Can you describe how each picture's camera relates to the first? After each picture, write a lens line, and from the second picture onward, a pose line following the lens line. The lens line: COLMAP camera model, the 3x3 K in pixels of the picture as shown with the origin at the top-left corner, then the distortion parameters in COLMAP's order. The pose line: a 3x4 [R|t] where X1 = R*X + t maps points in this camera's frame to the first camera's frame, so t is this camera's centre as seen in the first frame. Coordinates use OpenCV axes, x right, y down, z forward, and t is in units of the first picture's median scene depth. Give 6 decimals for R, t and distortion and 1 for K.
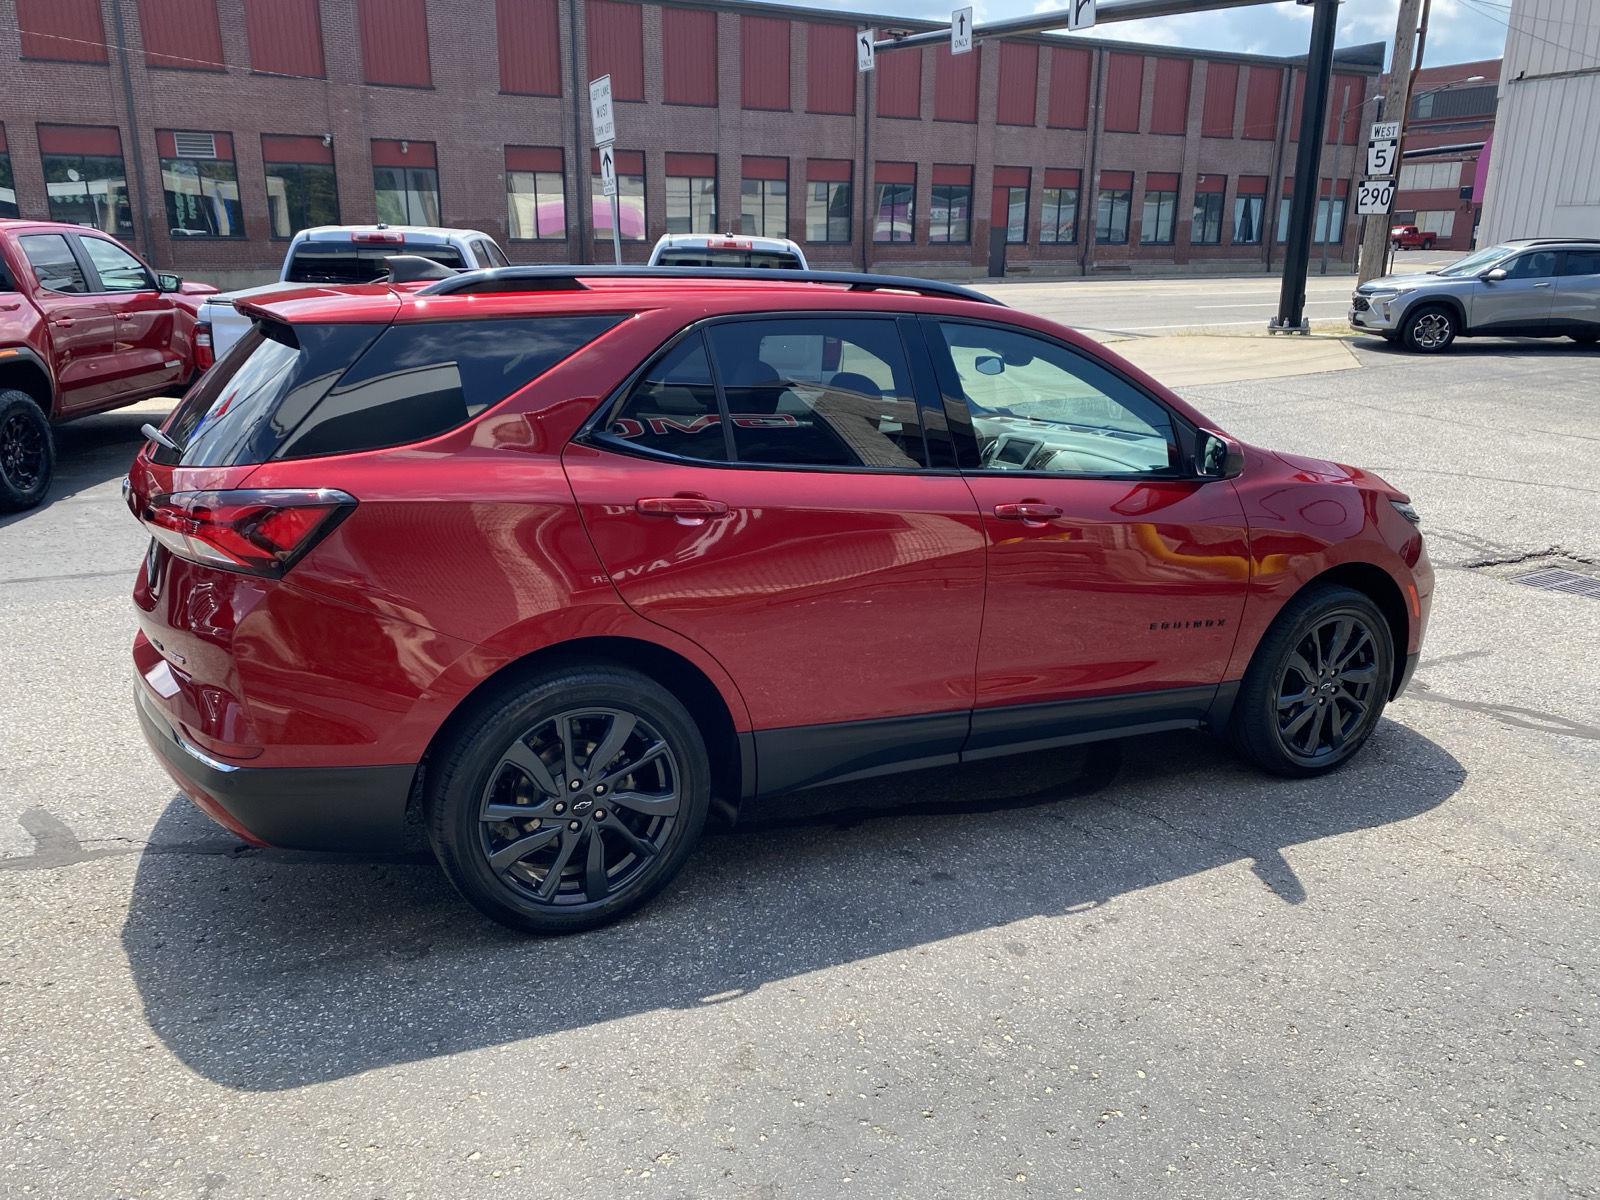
lens RADIAL K [[1205.3, 0, 777.1], [0, 1205.3, 581.6], [0, 0, 1]] dist [0.029174, -0.022436]
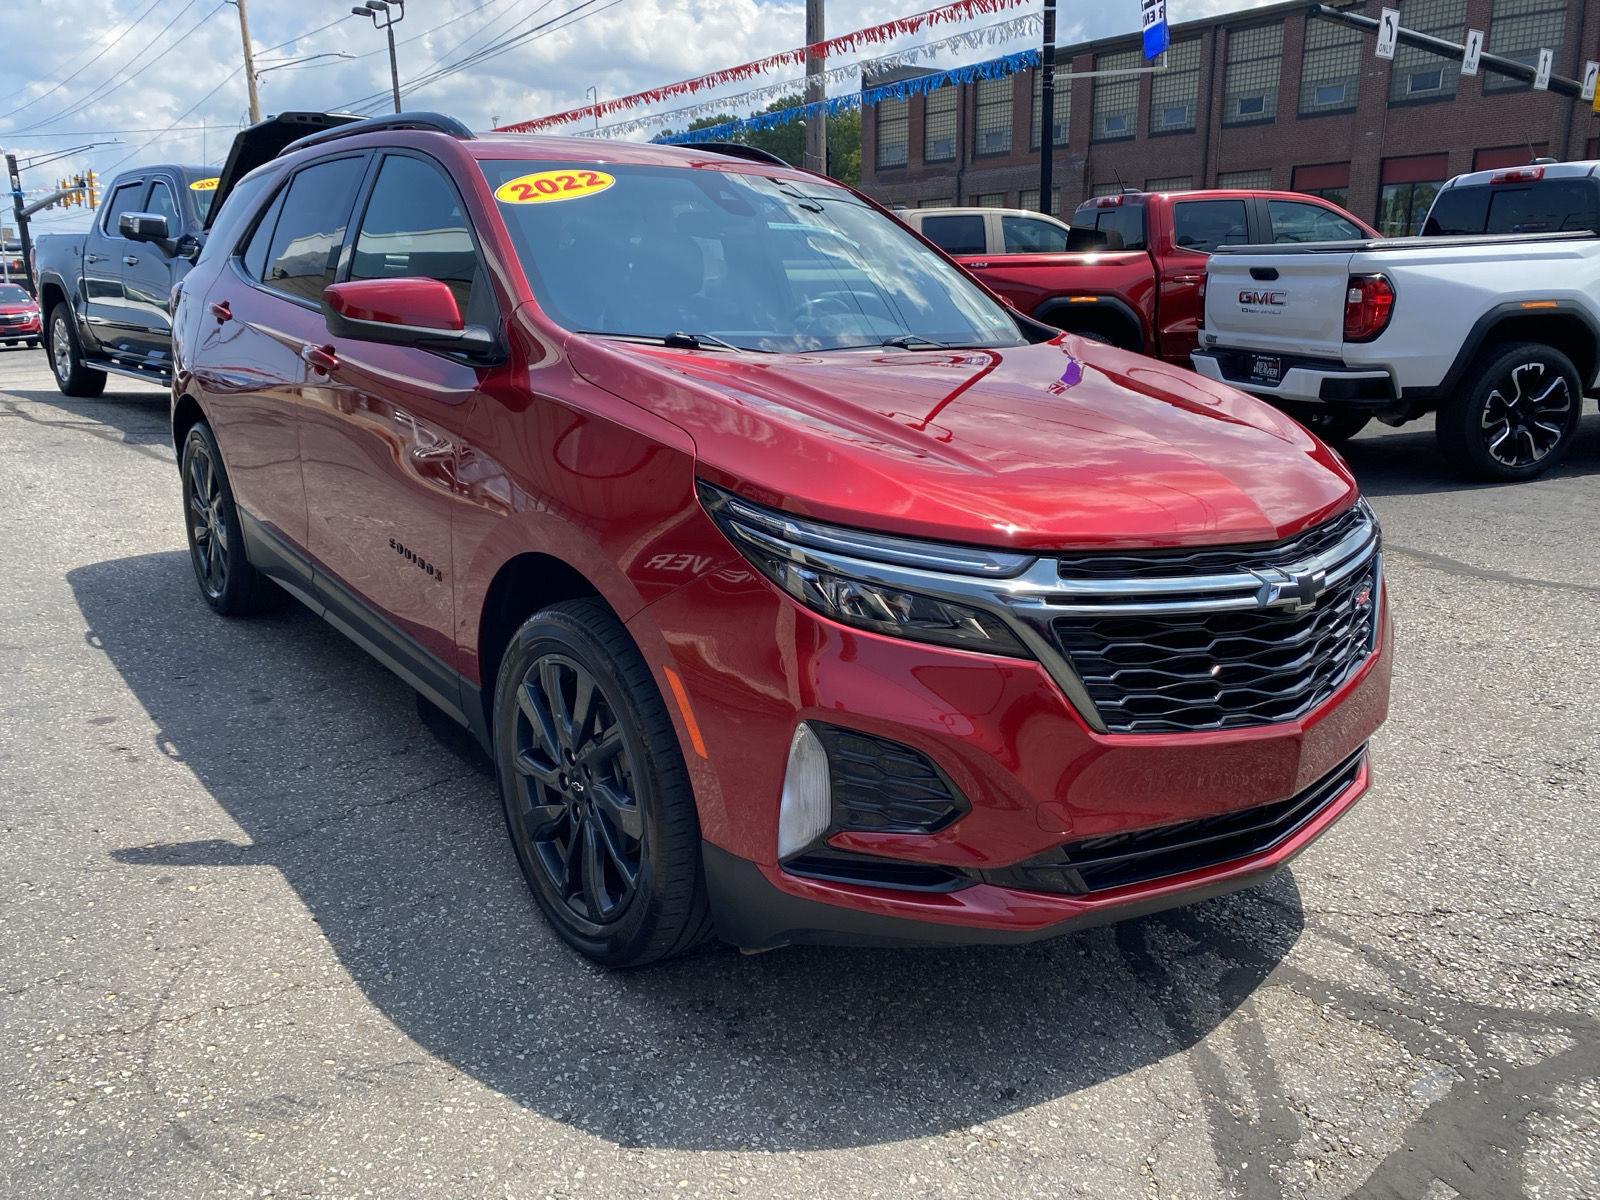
lens RADIAL K [[1222.8, 0, 778.0], [0, 1222.8, 594.7], [0, 0, 1]] dist [0.010855, -0.005728]
pose [[0.168285, 0.232110, -0.958021, 0.176514], [-0.248097, 0.950569, 0.186724, -0.021738], [0.954006, 0.206259, 0.217552, 0.173236]]
